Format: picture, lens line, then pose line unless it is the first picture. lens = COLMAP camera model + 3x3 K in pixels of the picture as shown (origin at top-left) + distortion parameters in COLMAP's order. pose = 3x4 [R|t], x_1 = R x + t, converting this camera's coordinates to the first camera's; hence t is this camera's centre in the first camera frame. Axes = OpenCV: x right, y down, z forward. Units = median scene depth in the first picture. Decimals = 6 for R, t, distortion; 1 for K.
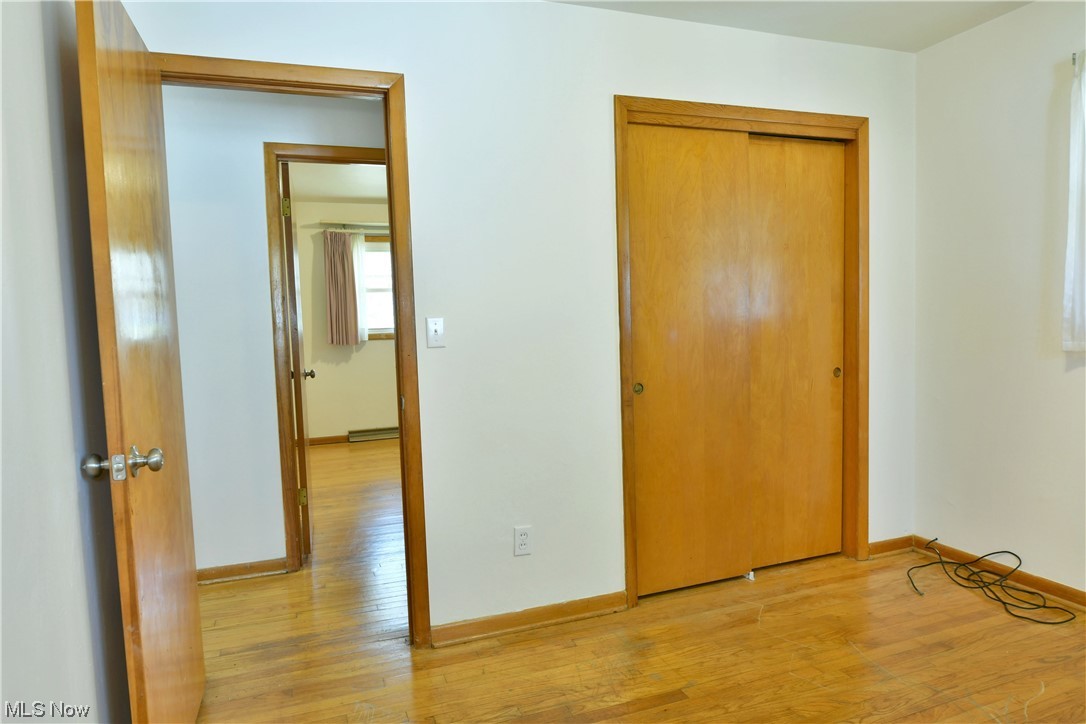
lens RADIAL K [[663.6, 0, 539.1], [0, 663.6, 364.5], [0, 0, 1]] dist [-0.014541, -0.005965]
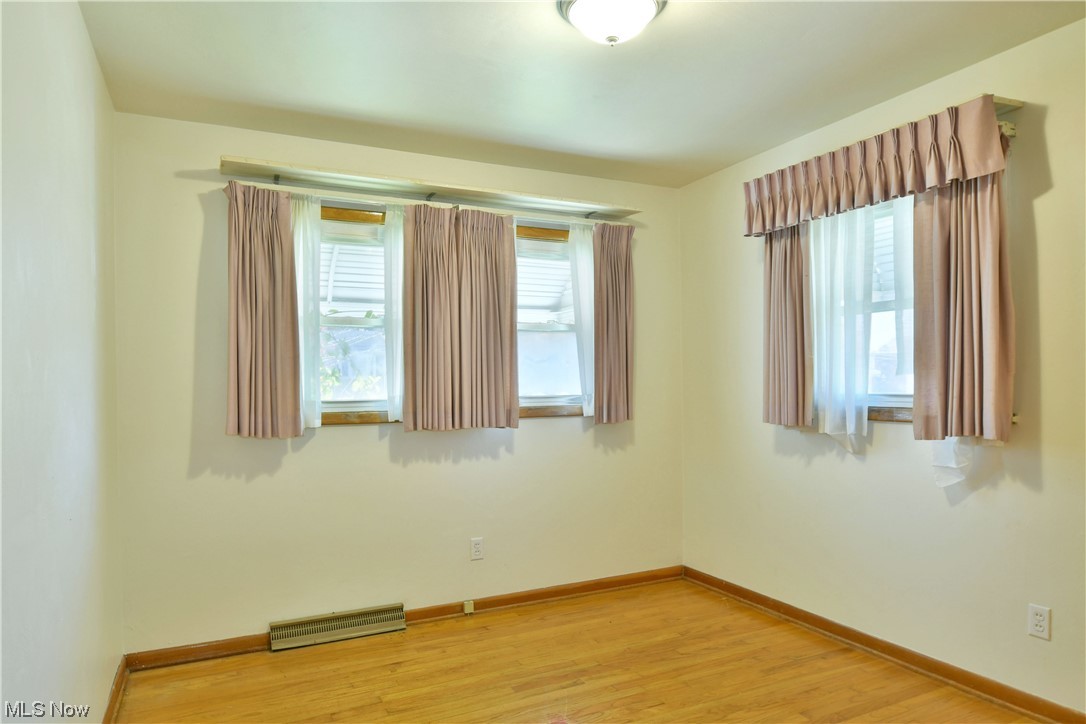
lens RADIAL K [[663.6, 0, 552.2], [0, 663.6, 371.0], [0, 0, 1]] dist [-0.014541, -0.005965]
pose [[0.994484, 0.014067, 0.103938, -0.149138], [-0.005634, 0.996699, -0.080984, -0.039232], [-0.104734, 0.079952, 0.991281, 0.532704]]
